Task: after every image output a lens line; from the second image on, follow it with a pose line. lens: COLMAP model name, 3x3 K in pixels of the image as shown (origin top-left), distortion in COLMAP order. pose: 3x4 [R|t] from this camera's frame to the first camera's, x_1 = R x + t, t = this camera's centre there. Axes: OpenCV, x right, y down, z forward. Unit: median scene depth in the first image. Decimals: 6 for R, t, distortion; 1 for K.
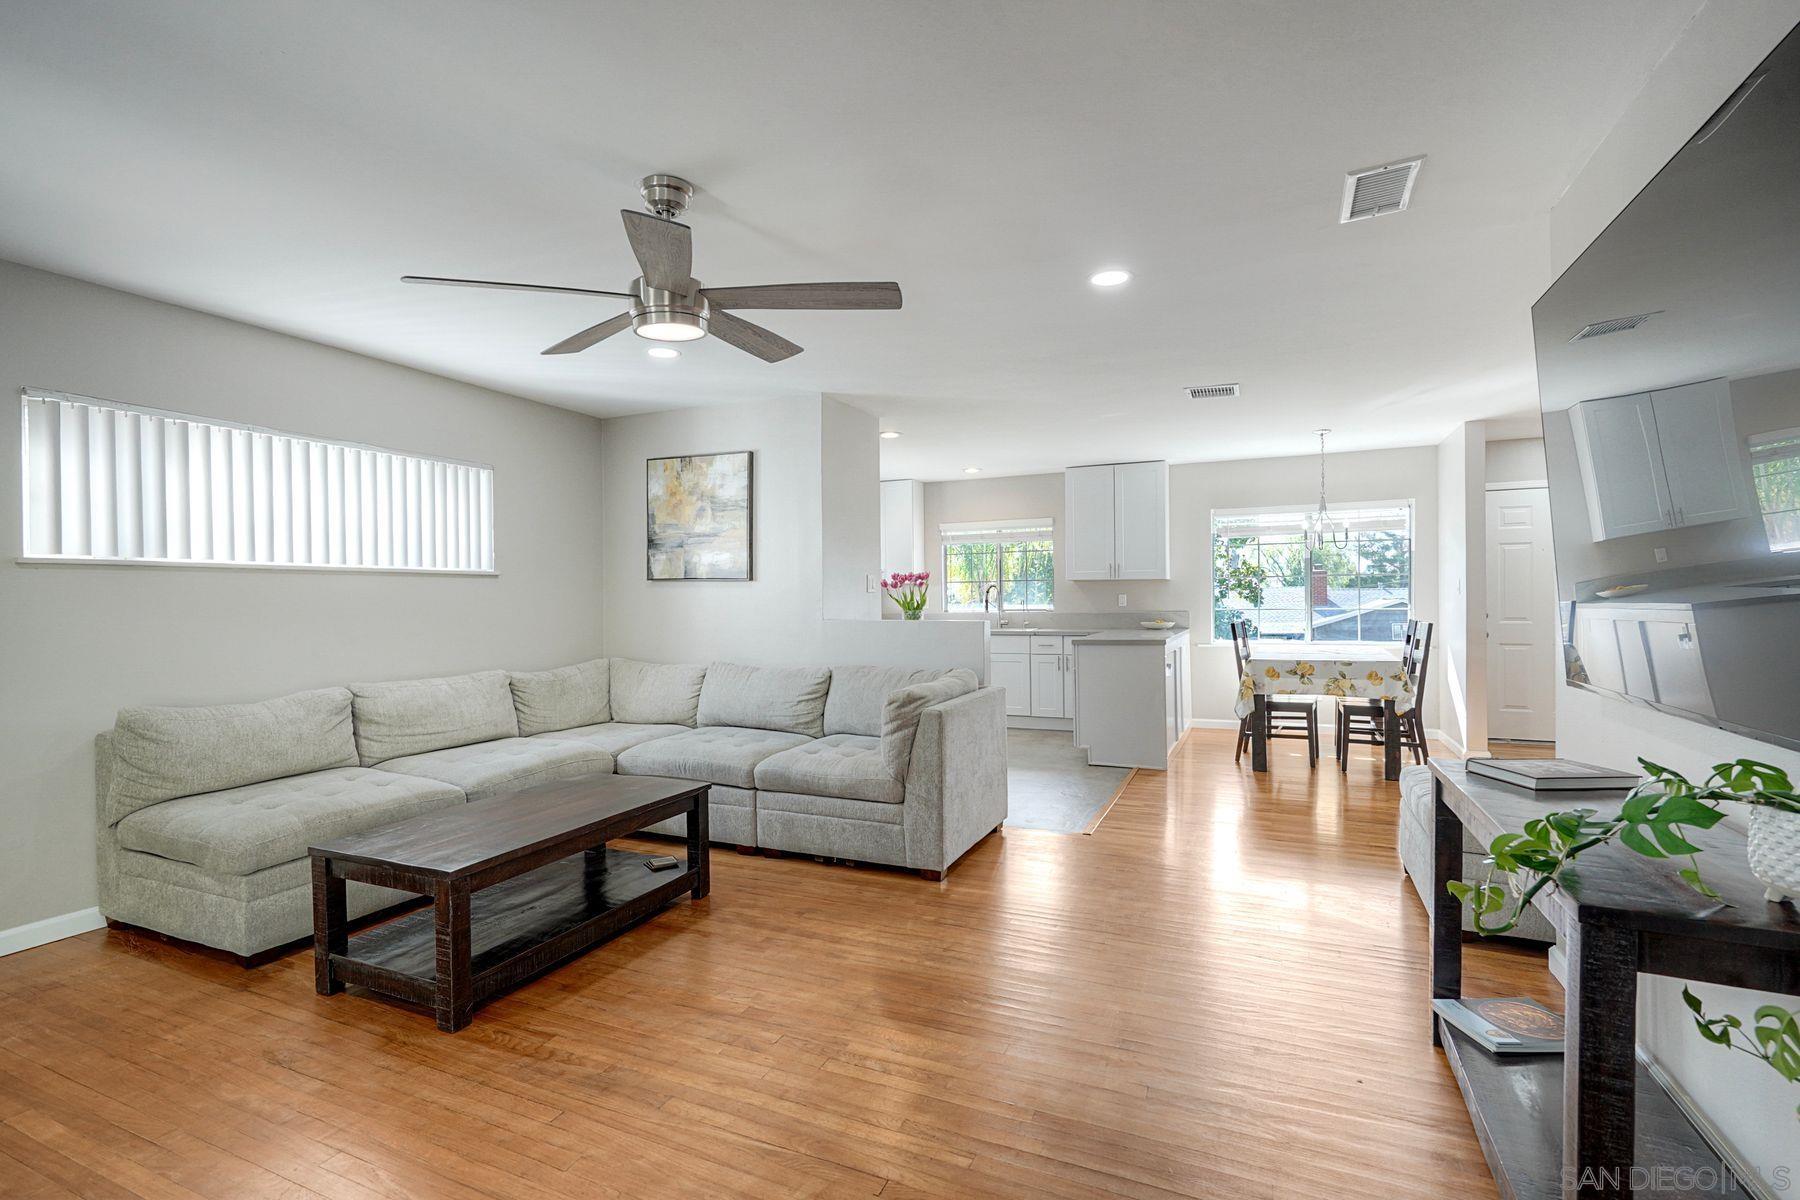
lens RADIAL K [[820.0, 0, 891.6], [0, 820.0, 603.3], [0, 0, 1]] dist [-0.006304, 0.003584]
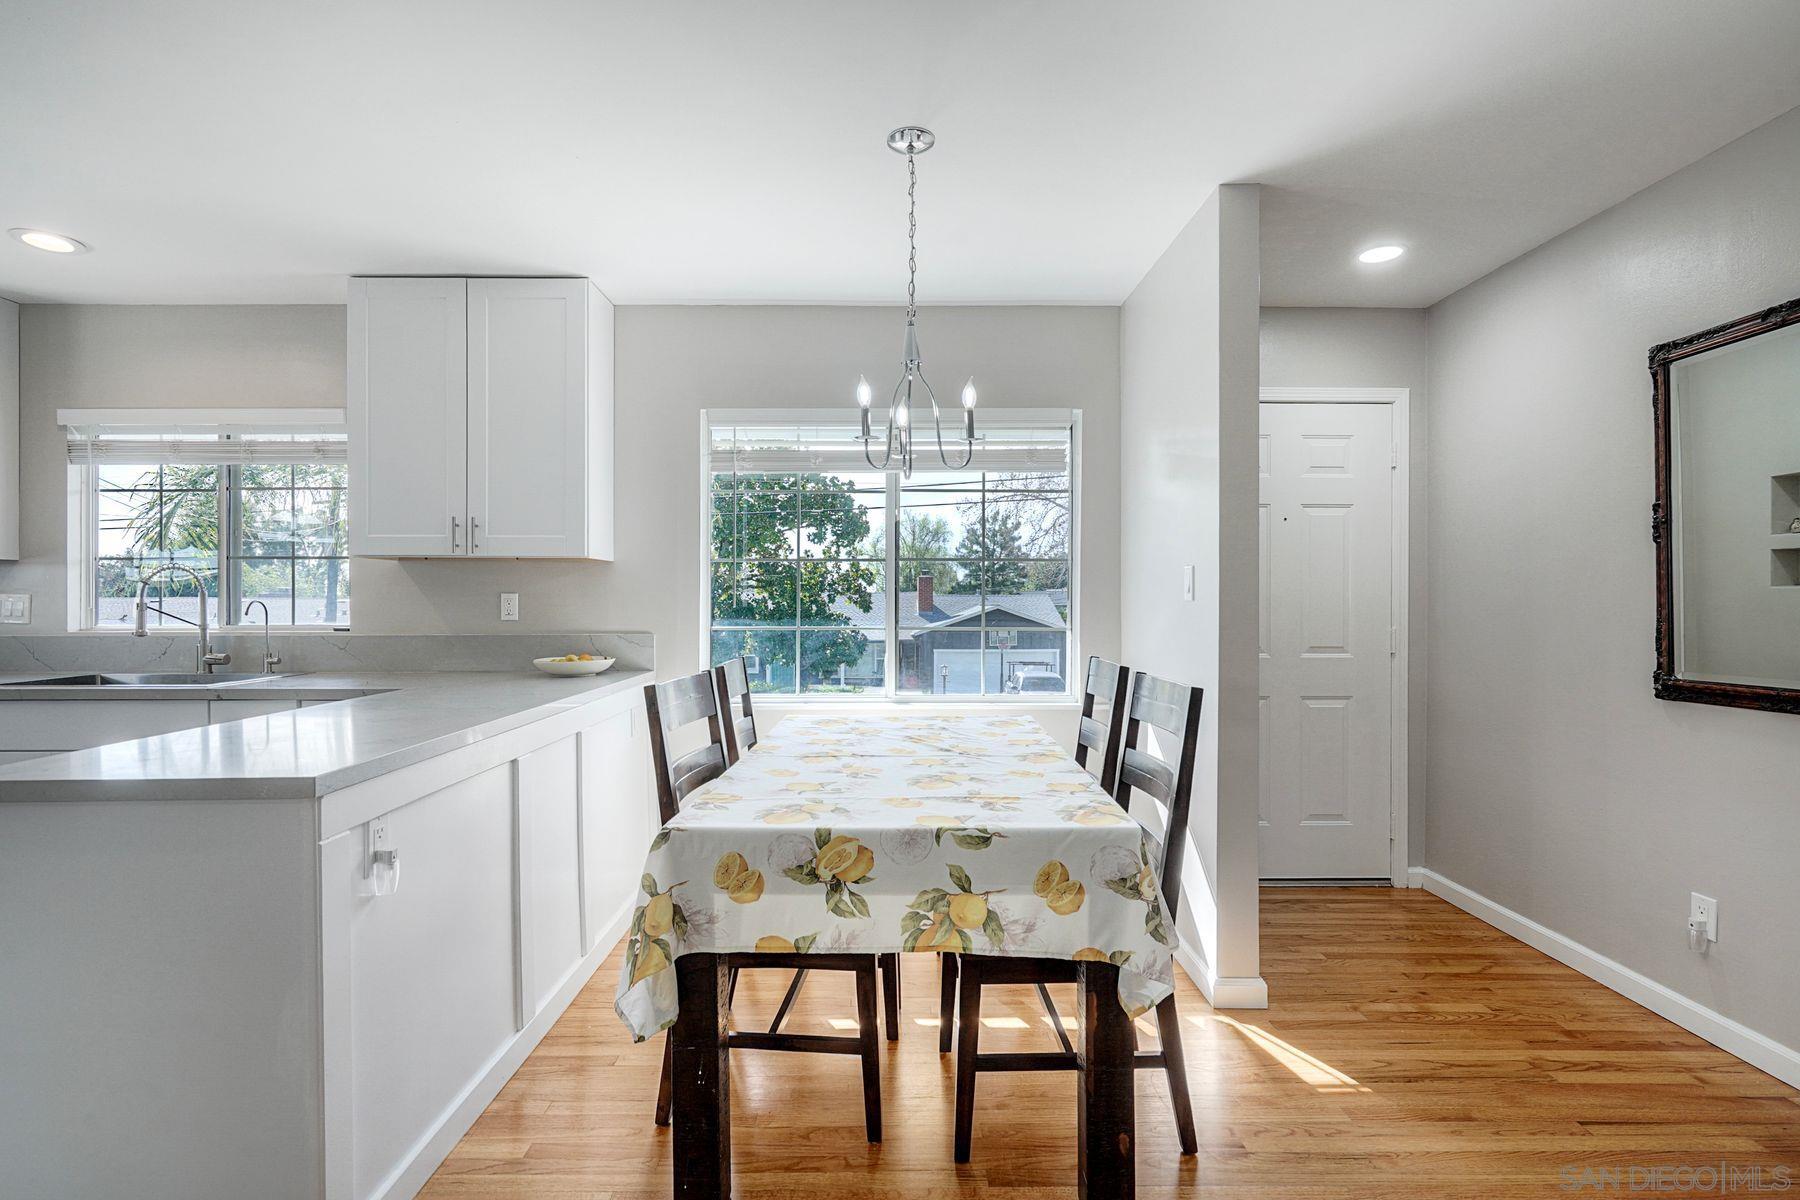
lens RADIAL K [[820.0, 0, 886.3], [0, 820.0, 603.5], [0, 0, 1]] dist [-0.006304, 0.003584]
pose [[0.908270, 0.009272, 0.418281, 0.300045], [-0.007645, 0.999955, -0.005566, -0.004694], [-0.418314, 0.001858, 0.908300, 0.554110]]
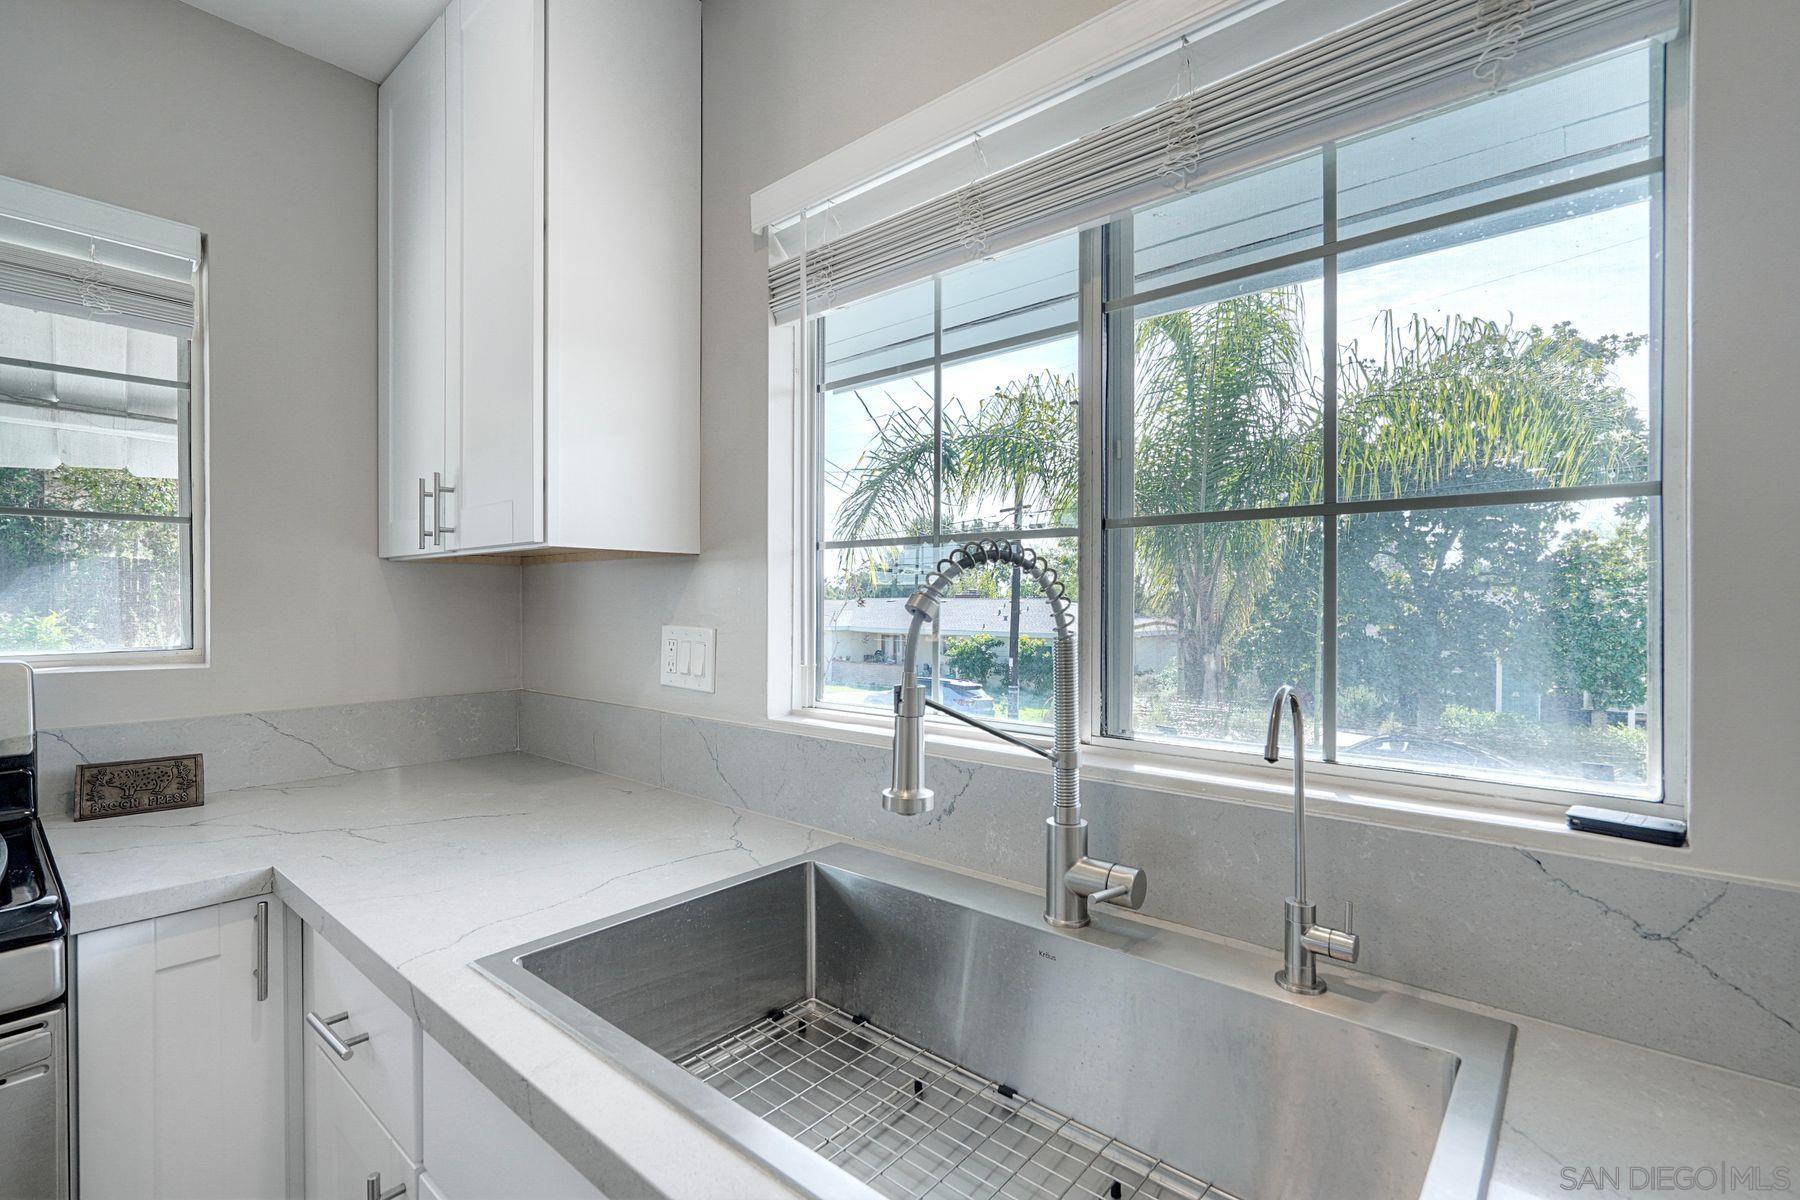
lens RADIAL K [[820.0, 0, 892.3], [0, 820.0, 609.9], [0, 0, 1]] dist [-0.006304, 0.003584]
pose [[0.956940, 0.013377, -0.289977, 0.157938], [-0.010948, 0.999890, 0.009996, -0.016186], [0.290079, -0.006391, 0.956981, 0.989757]]
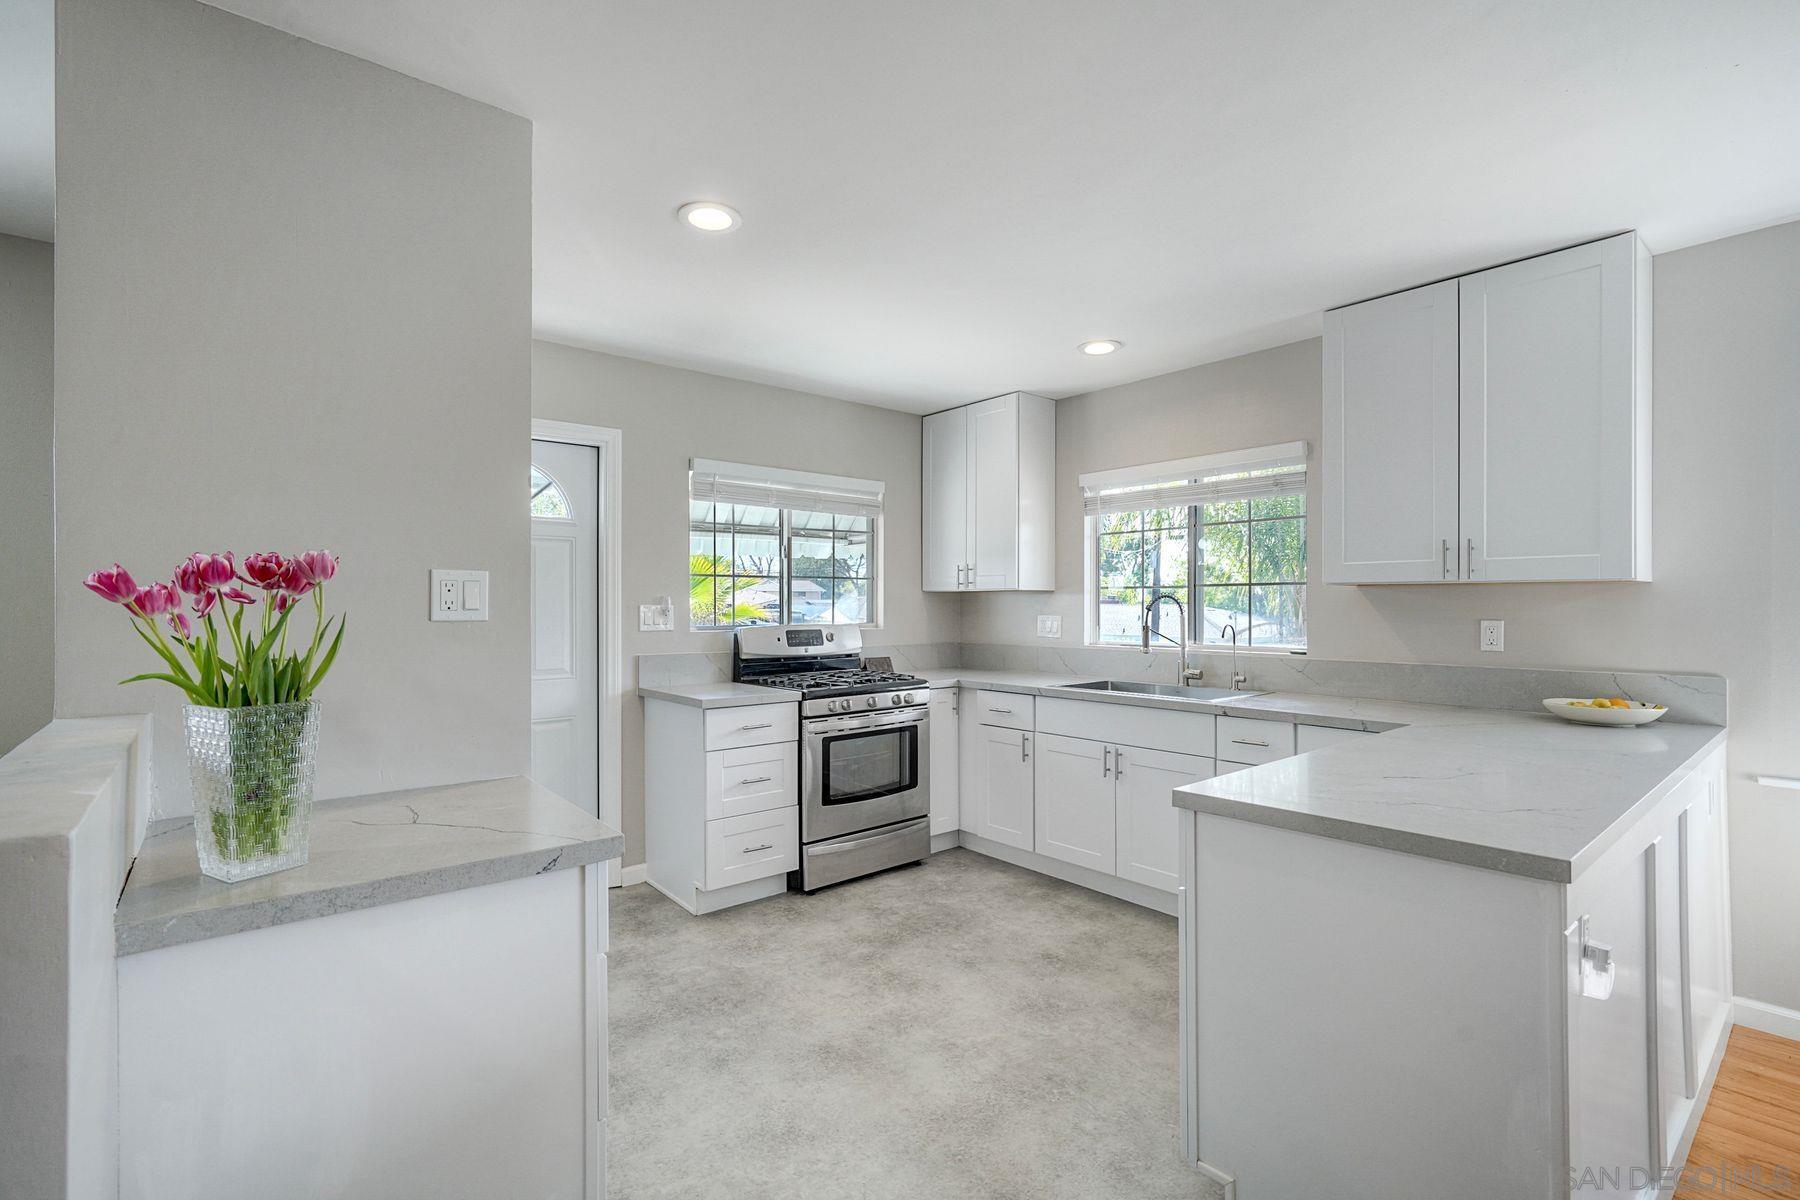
lens RADIAL K [[820.0, 0, 894.5], [0, 820.0, 599.2], [0, 0, 1]] dist [-0.006304, 0.003584]
pose [[0.900056, 0.008061, -0.435700, 0.208977], [-0.012643, 0.999891, -0.007619, -0.015277], [0.435591, 0.012366, 0.900060, 0.566779]]
